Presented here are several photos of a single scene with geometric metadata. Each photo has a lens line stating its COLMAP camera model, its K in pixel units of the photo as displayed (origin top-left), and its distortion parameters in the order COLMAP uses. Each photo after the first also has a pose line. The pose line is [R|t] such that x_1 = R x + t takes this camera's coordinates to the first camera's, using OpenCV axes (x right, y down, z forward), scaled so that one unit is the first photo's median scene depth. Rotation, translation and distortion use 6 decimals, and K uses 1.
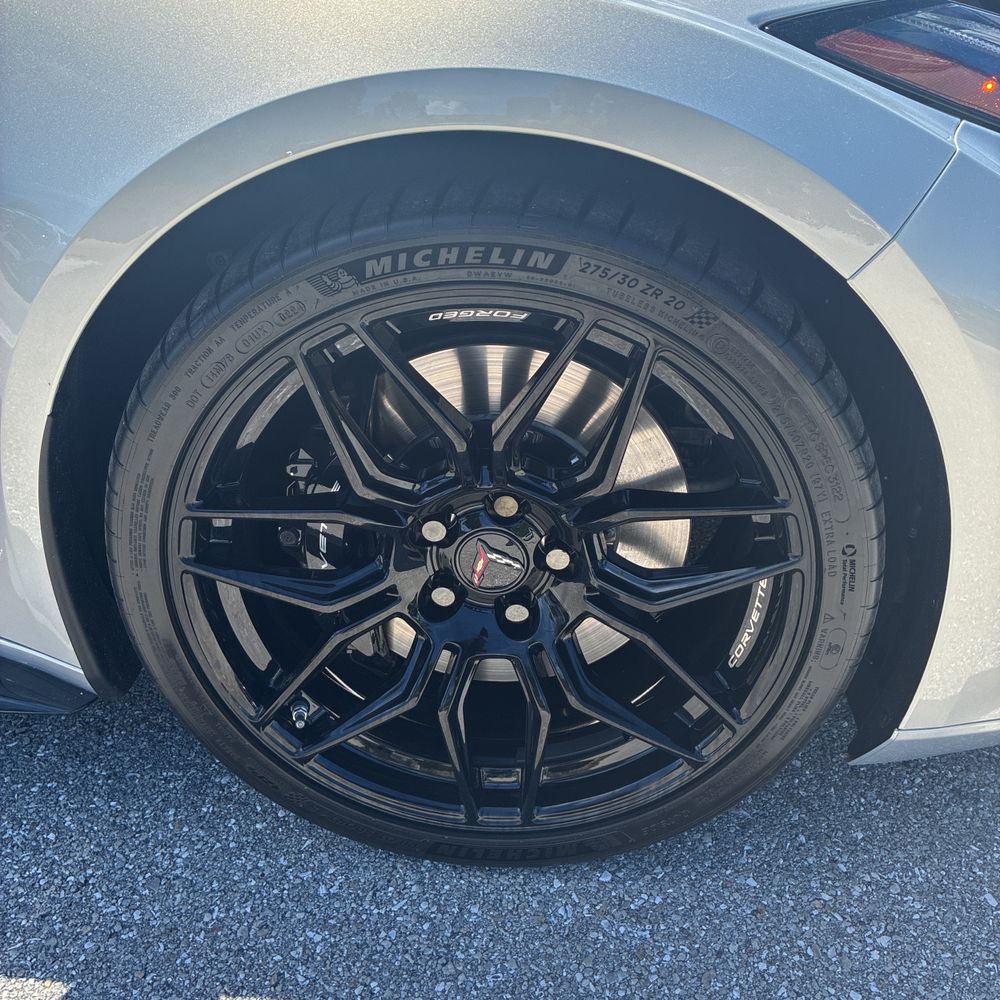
lens RADIAL K [[1004.5, 0, 479.4], [0, 1004.5, 500.3], [0, 0, 1]] dist [0.053128, -0.074661]
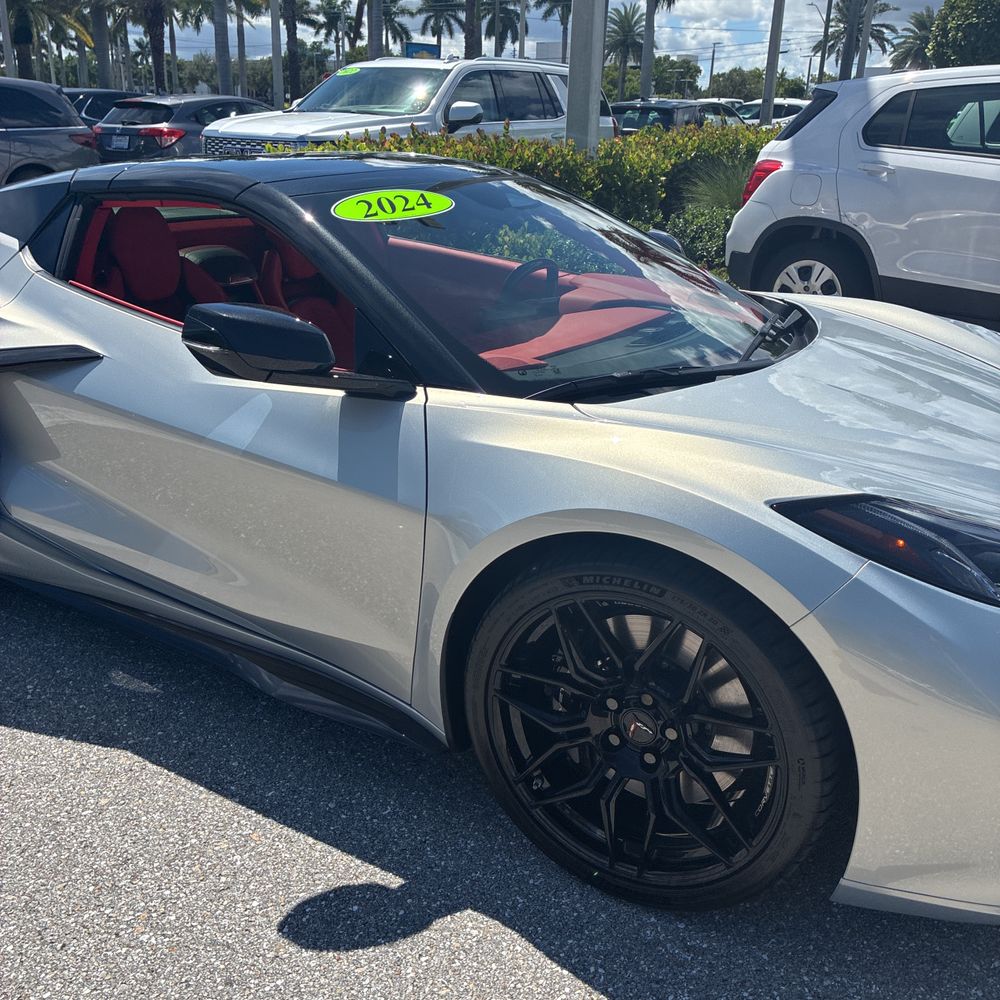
lens RADIAL K [[1004.5, 0, 479.4], [0, 1004.5, 500.3], [0, 0, 1]] dist [0.053128, -0.074661]
pose [[0.890754, 0.141388, -0.431934, 0.522117], [-0.213135, 0.969347, -0.122232, -0.060269], [0.401412, 0.200939, 0.893584, -0.961598]]
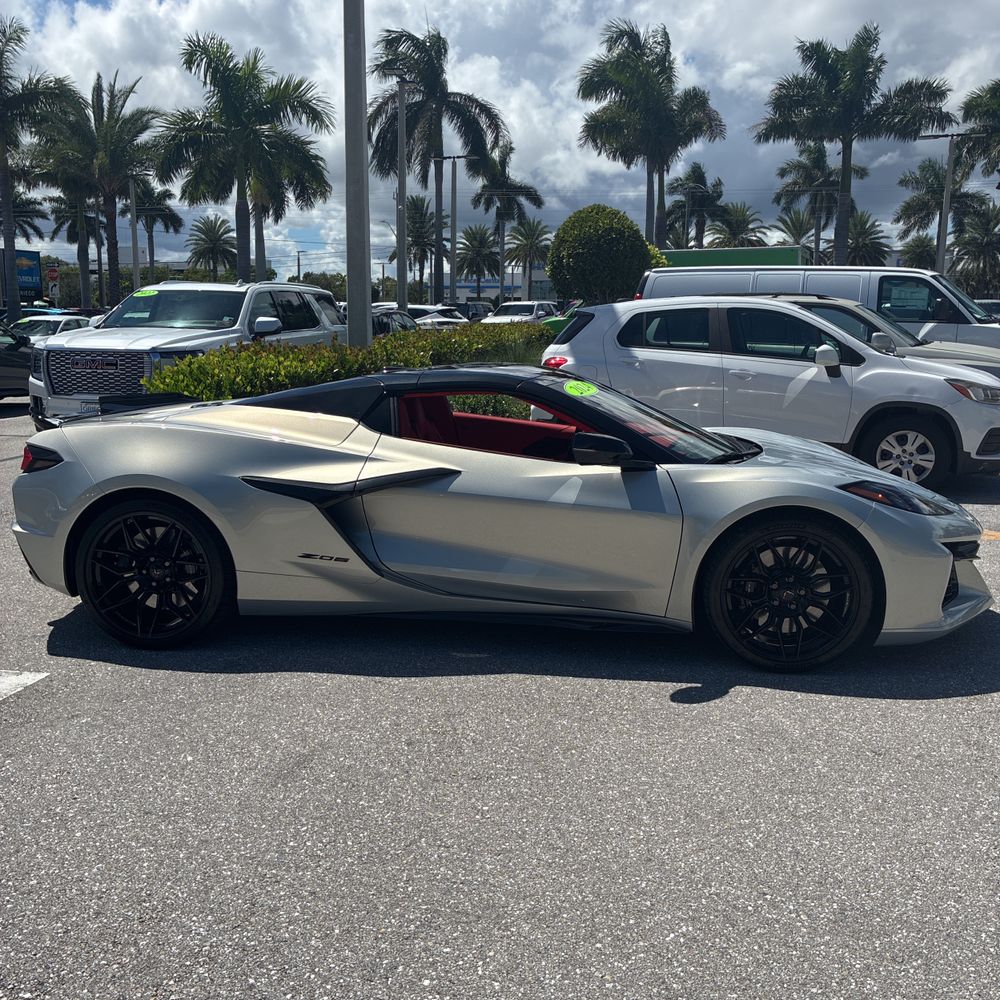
lens RADIAL K [[1004.5, 0, 479.4], [0, 1004.5, 500.3], [0, 0, 1]] dist [0.053128, -0.074661]
pose [[0.995994, -0.020859, -0.086948, -0.976536], [-0.009793, 0.941111, -0.337955, 1.232610], [0.088877, 0.337453, 0.937137, -3.581896]]
